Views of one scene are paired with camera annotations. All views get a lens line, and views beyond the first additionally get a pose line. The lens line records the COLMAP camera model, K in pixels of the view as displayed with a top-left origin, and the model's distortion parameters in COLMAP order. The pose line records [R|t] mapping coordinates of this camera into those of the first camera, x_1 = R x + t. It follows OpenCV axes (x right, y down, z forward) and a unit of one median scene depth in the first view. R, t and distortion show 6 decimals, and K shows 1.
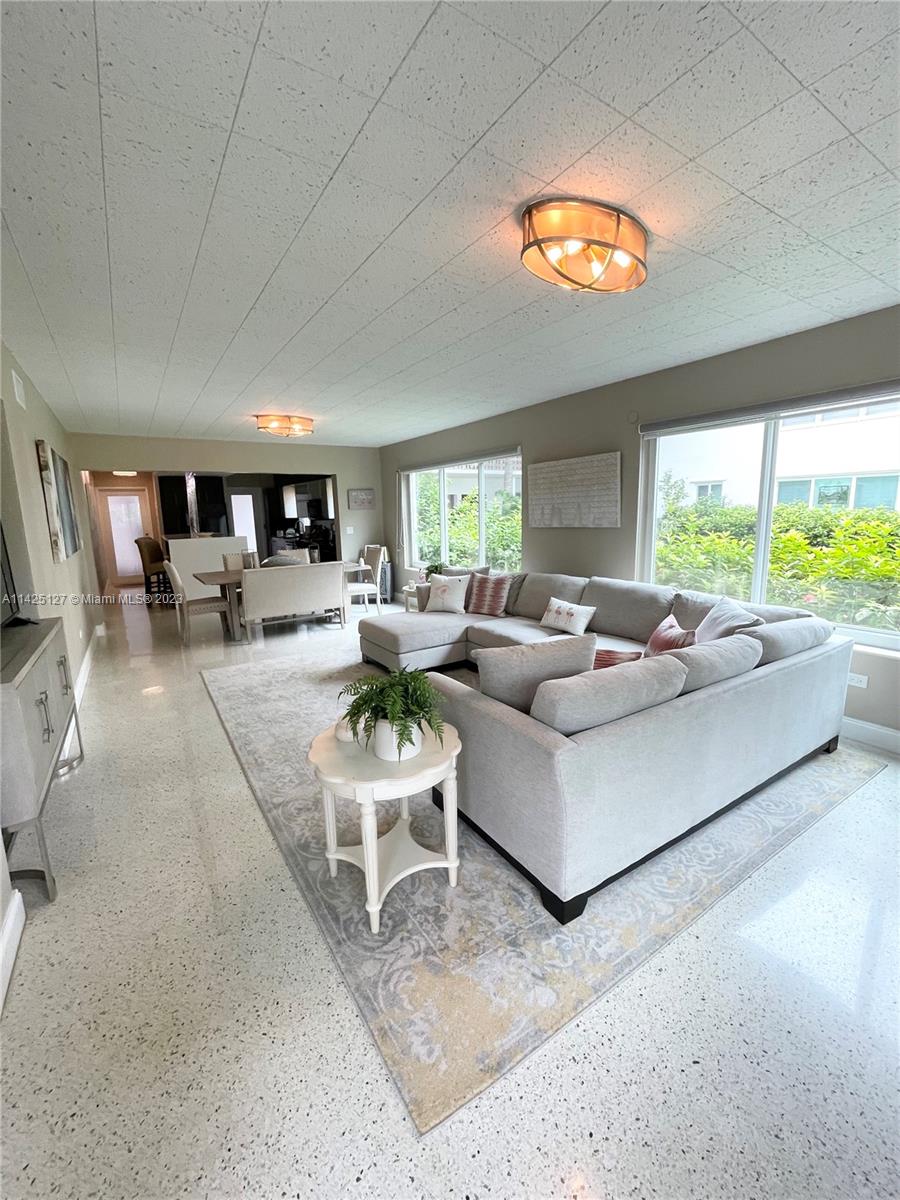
lens RADIAL K [[489.6, 0, 437.5], [0, 489.6, 629.5], [0, 0, 1]] dist [-0.002423, -0.000438]
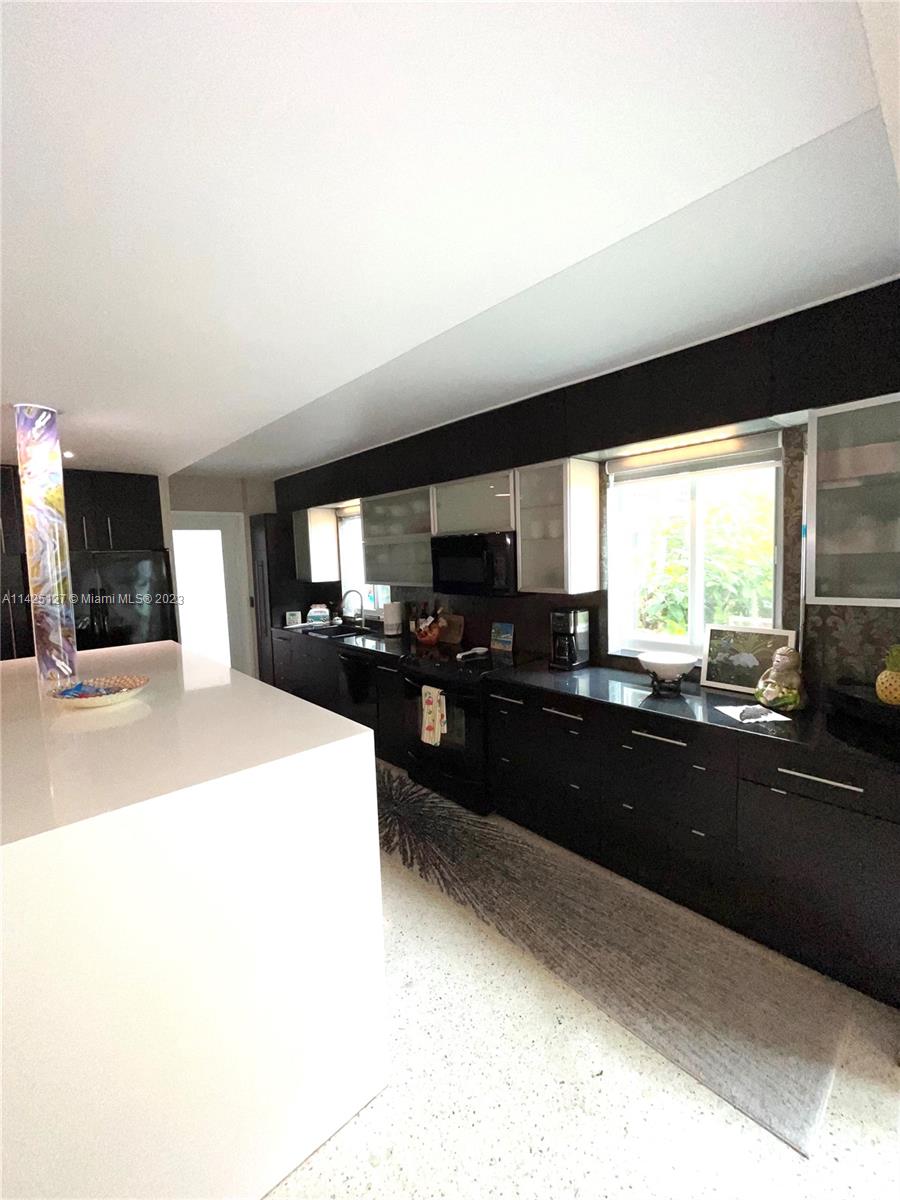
lens RADIAL K [[489.6, 0, 451.6], [0, 489.6, 593.9], [0, 0, 1]] dist [-0.002423, -0.000438]
pose [[0.982895, -0.025819, 0.182348, -0.430549], [0.054955, 0.986134, -0.156590, -0.233510], [-0.175777, 0.163932, 0.970685, 0.918961]]
